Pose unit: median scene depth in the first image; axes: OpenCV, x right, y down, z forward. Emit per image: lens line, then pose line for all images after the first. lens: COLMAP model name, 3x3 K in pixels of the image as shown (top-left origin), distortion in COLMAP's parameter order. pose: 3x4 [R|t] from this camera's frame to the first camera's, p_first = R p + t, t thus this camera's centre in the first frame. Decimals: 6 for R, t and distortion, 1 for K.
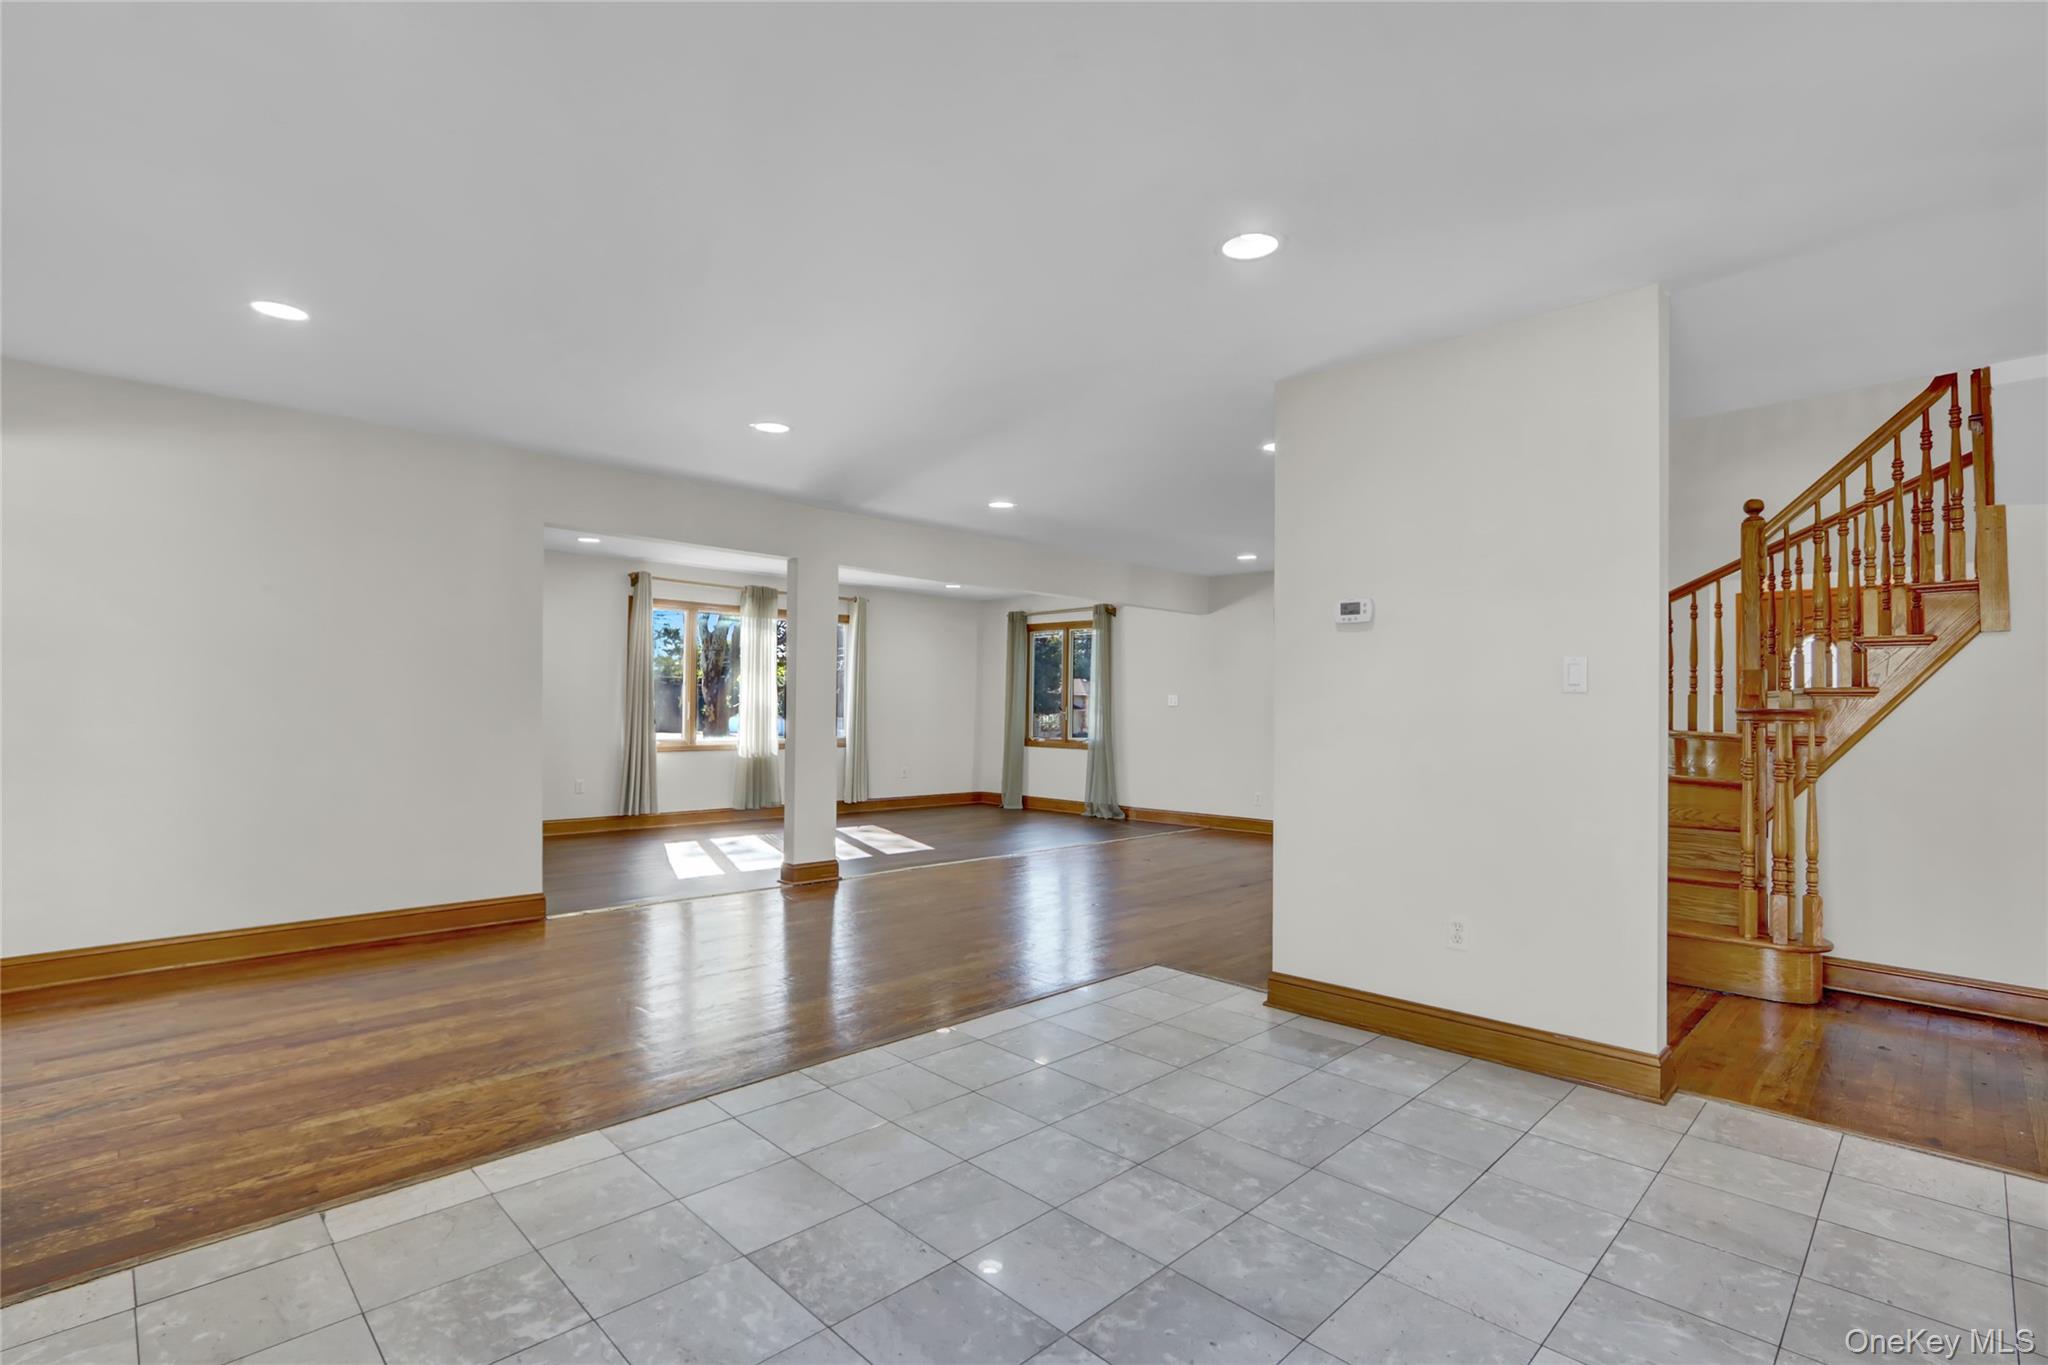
lens RADIAL K [[959.9, 0, 997.7], [0, 959.9, 693.9], [0, 0, 1]] dist [-0.018143, -0.000068]
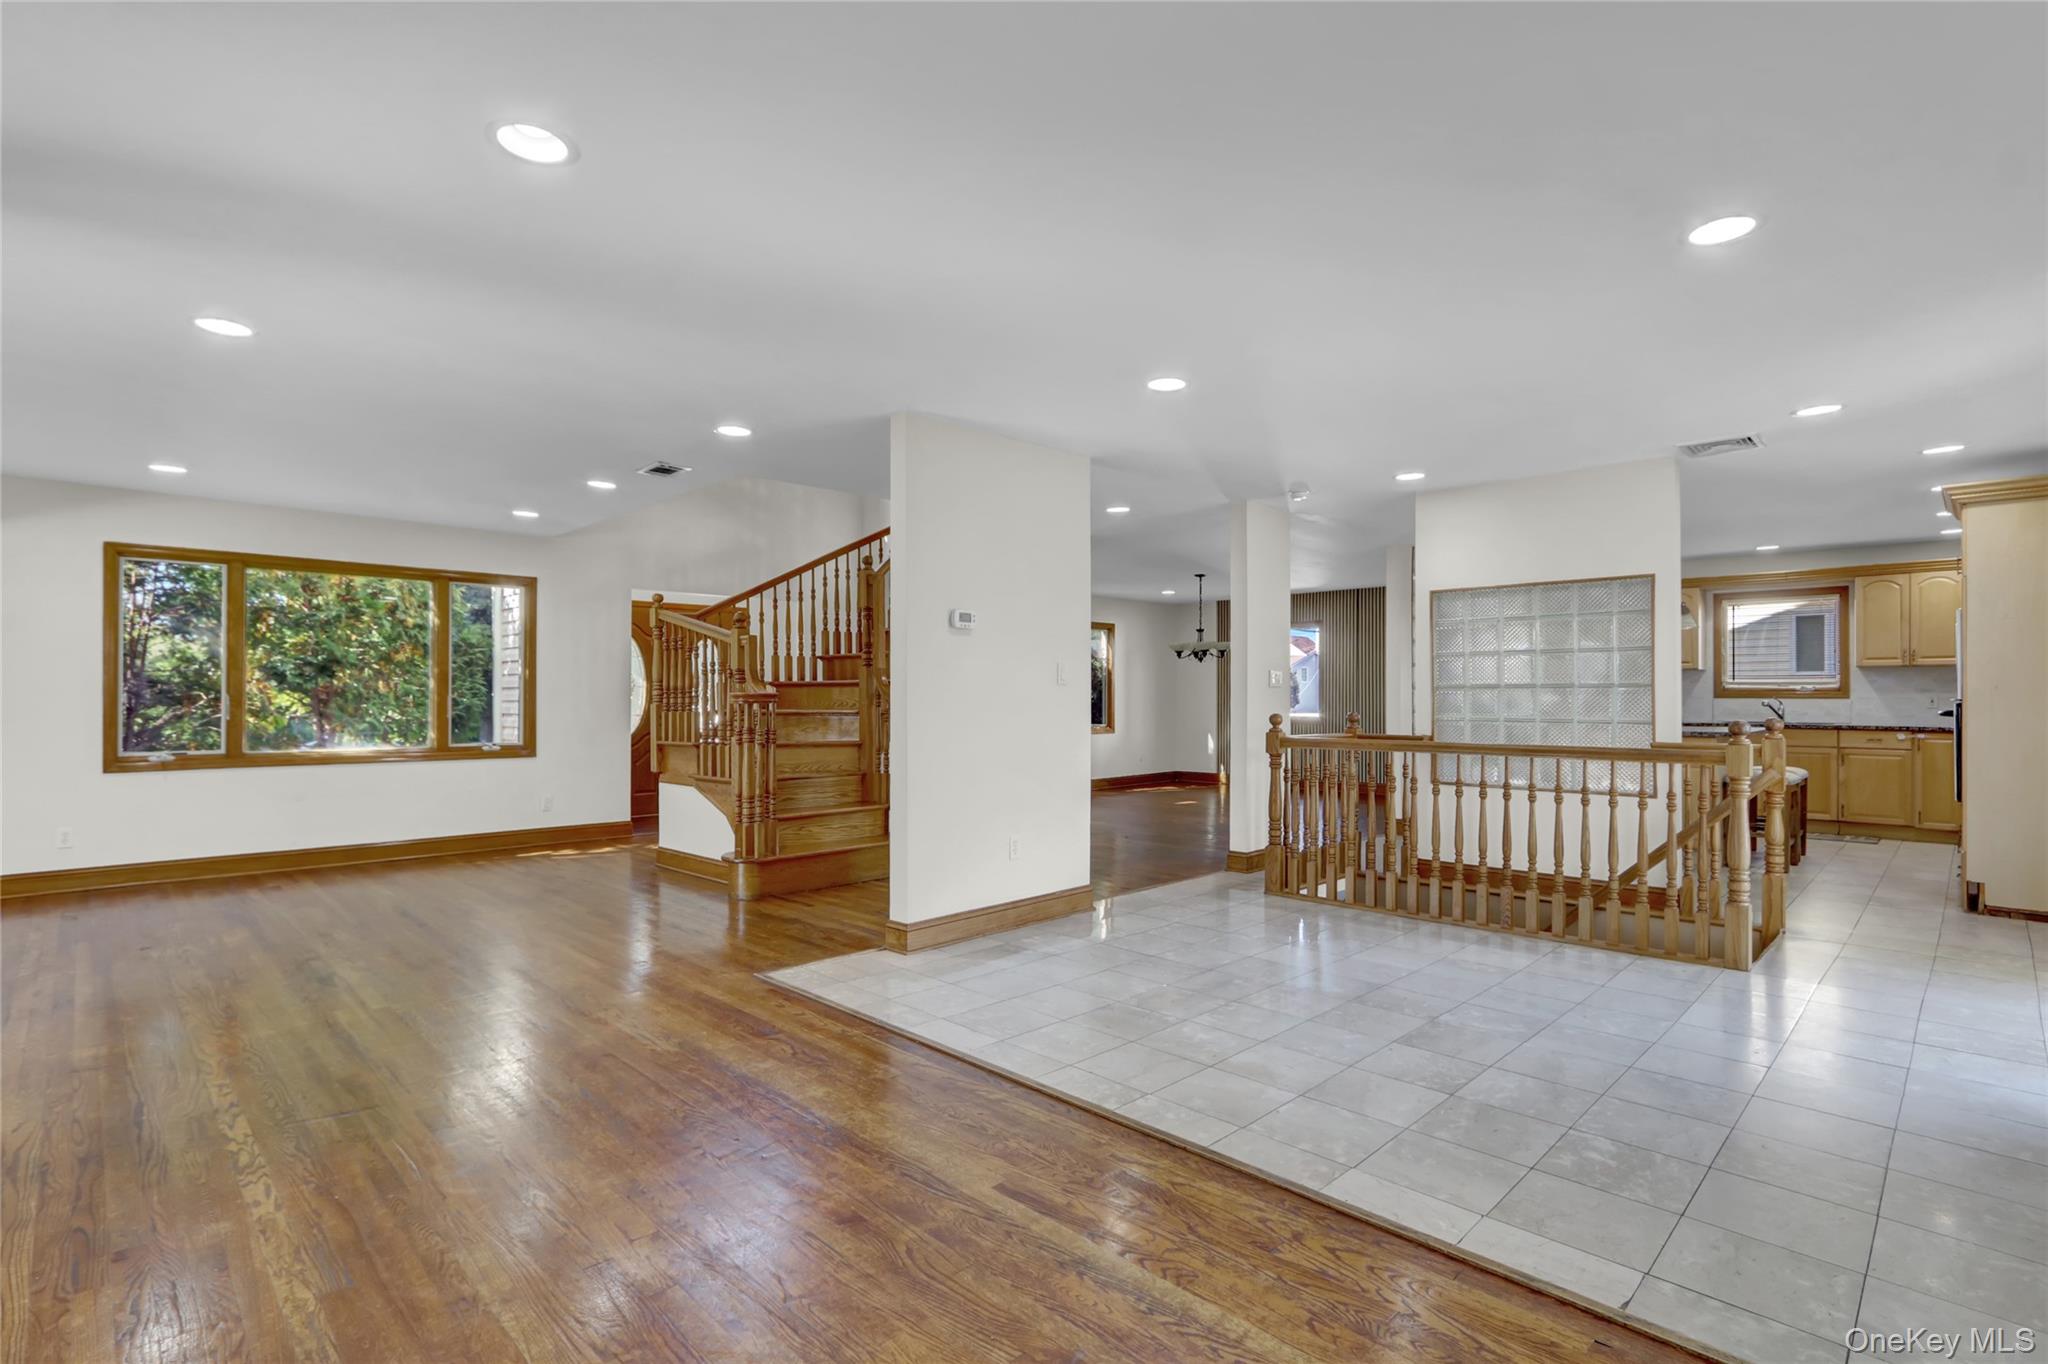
lens RADIAL K [[974.5, 0, 1011.8], [0, 974.5, 697.5], [0, 0, 1]] dist [-0.023960, 0.000379]
pose [[-0.014521, -0.012777, 0.999813, -0.332198], [-0.012620, 0.999841, 0.012594, 0.000165], [-0.999815, -0.012435, -0.014680, 0.334807]]
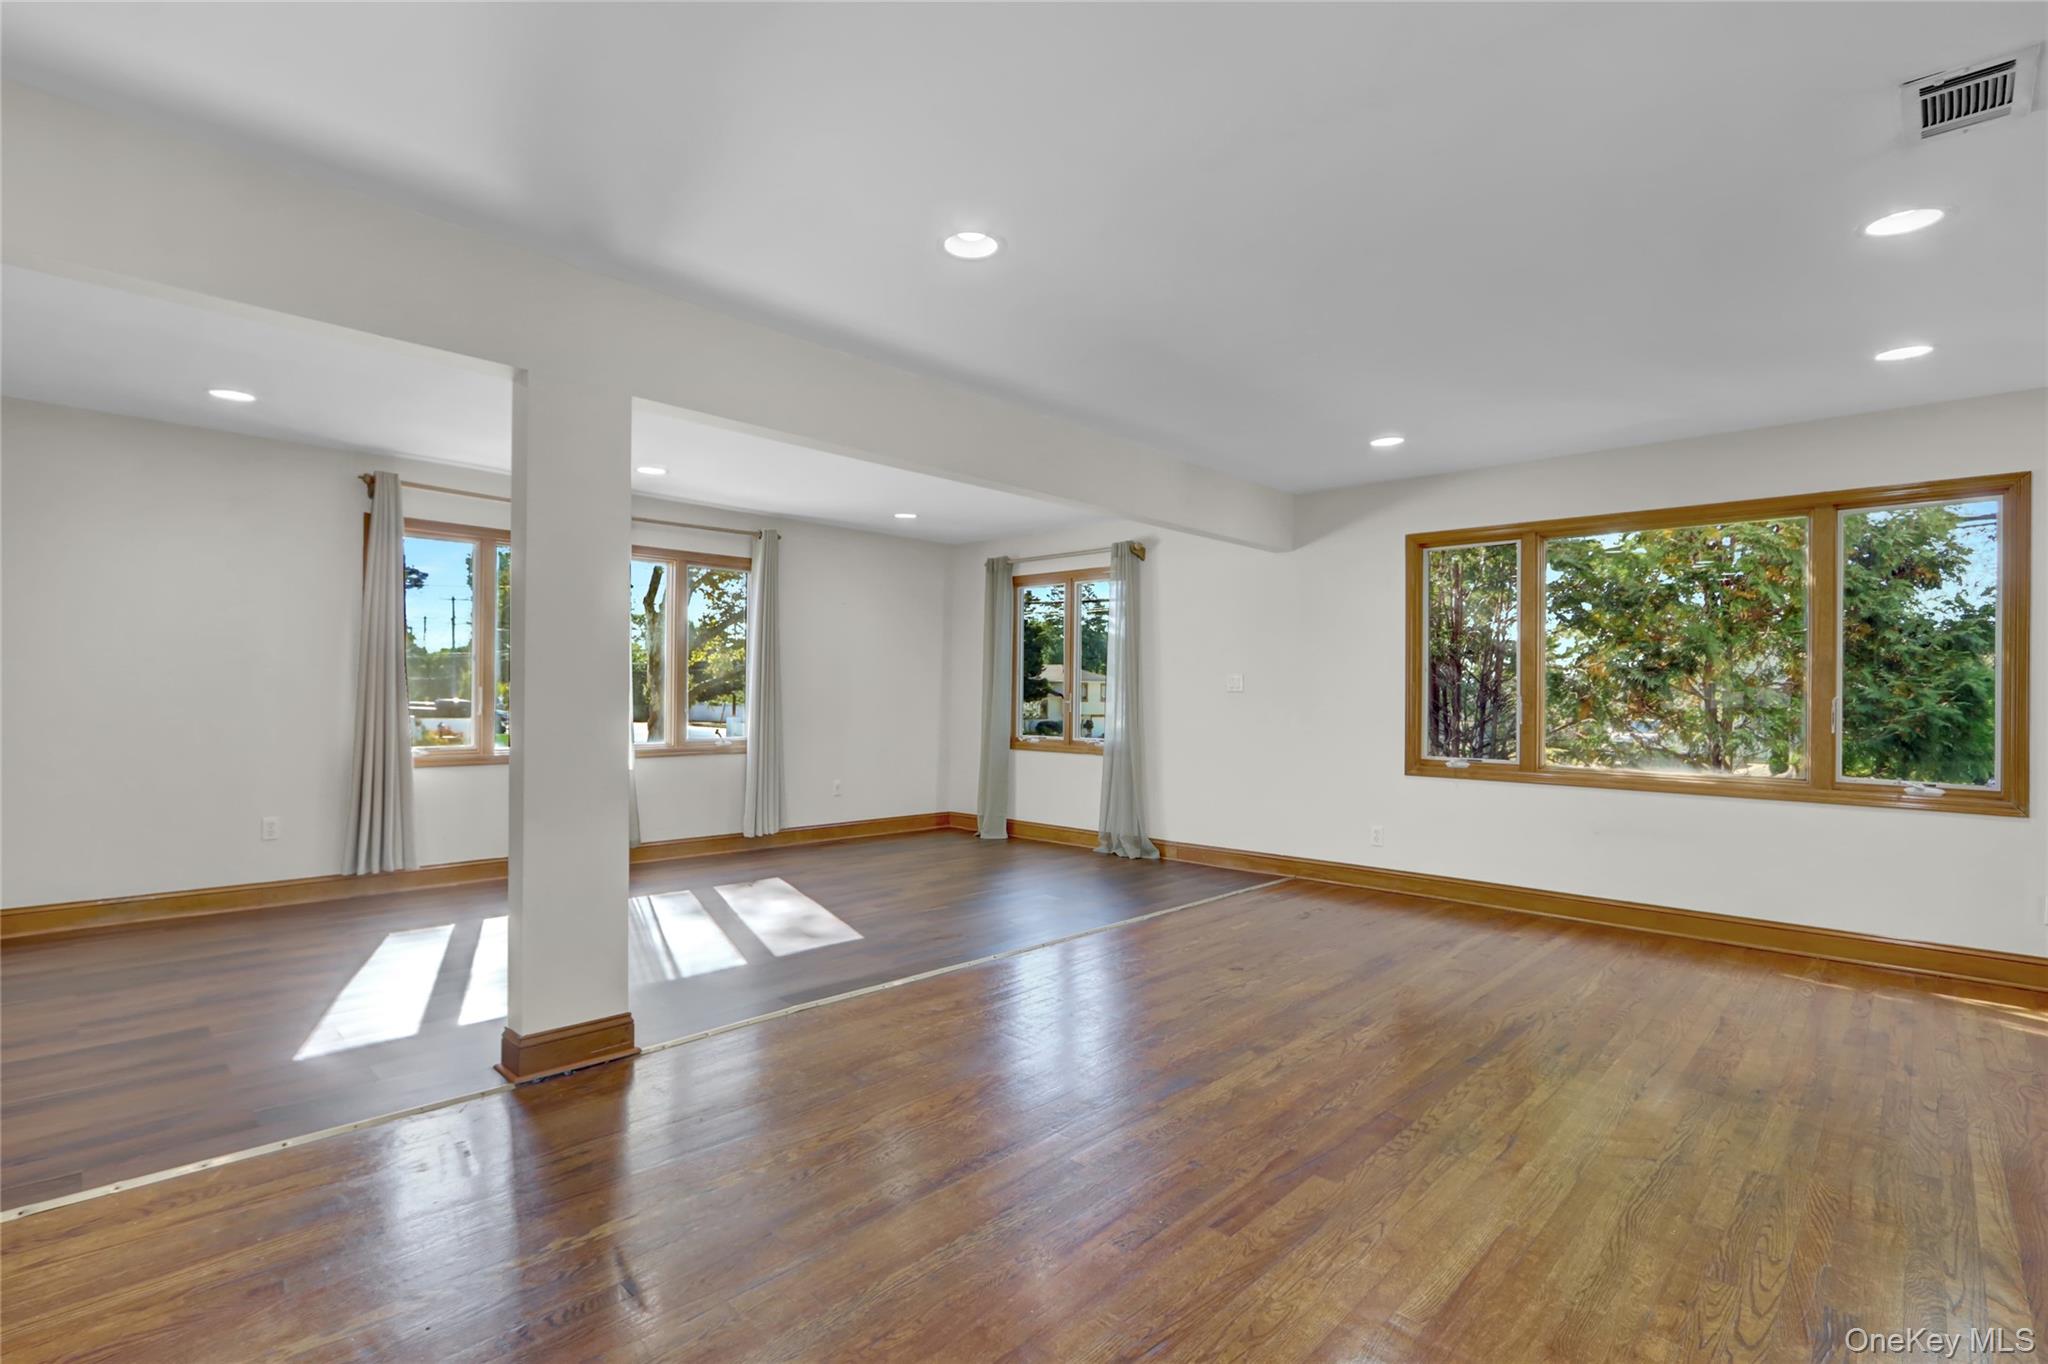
lens RADIAL K [[947.9, 0, 1023.0], [0, 947.9, 702.6], [0, 0, 1]] dist [-0.015036, 0.000101]
pose [[0.998818, -0.002851, 0.048529, 0.004141], [0.001762, 0.999746, 0.022460, 0.005047], [-0.048581, -0.022347, 0.998569, 0.336063]]
